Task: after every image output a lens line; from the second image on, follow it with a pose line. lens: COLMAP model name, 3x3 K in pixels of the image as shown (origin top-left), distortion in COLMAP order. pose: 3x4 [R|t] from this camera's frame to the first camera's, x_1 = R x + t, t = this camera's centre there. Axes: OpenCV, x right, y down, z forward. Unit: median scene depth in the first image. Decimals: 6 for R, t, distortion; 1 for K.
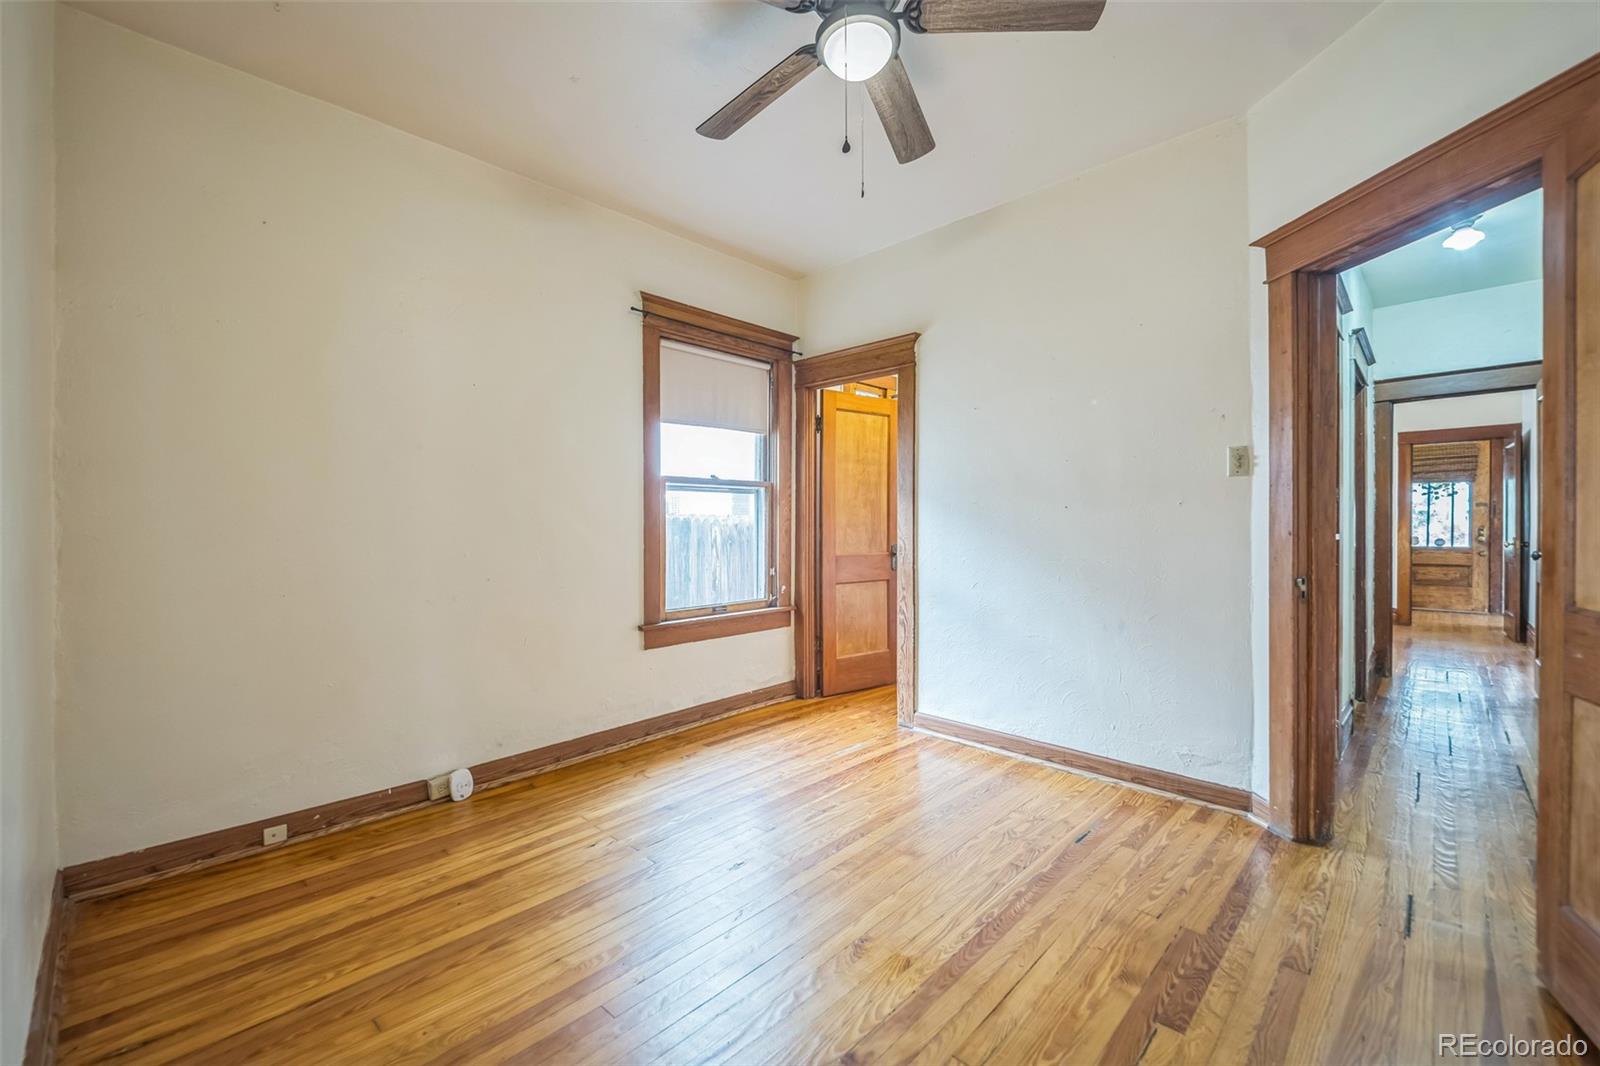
lens RADIAL K [[660.0, 0, 789.0], [0, 660.0, 524.9], [0, 0, 1]] dist [0.033041, -0.023448]
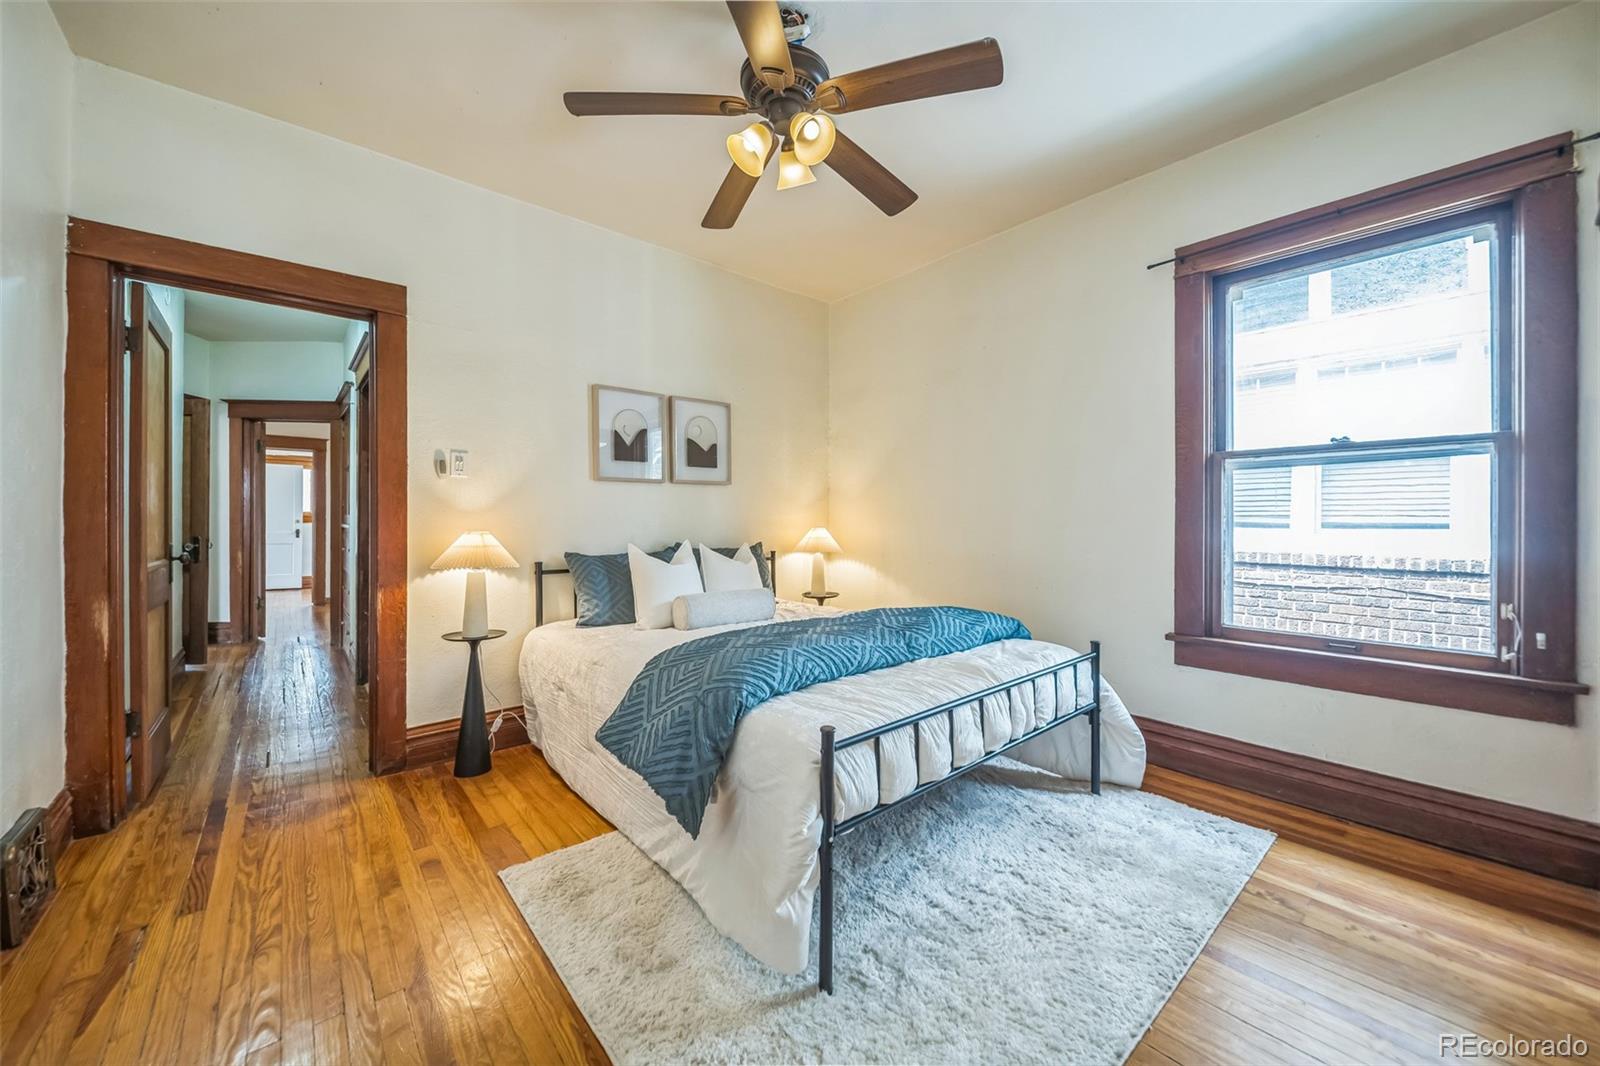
lens RADIAL K [[564.2, 0, 820.1], [0, 564.2, 527.4], [0, 0, 1]] dist [0.000705, -0.007230]
pose [[-0.122608, 0.026369, -0.992105, 0.730855], [-0.000116, 0.999647, 0.026583, -0.002162], [0.992455, 0.003374, -0.122562, 0.819345]]
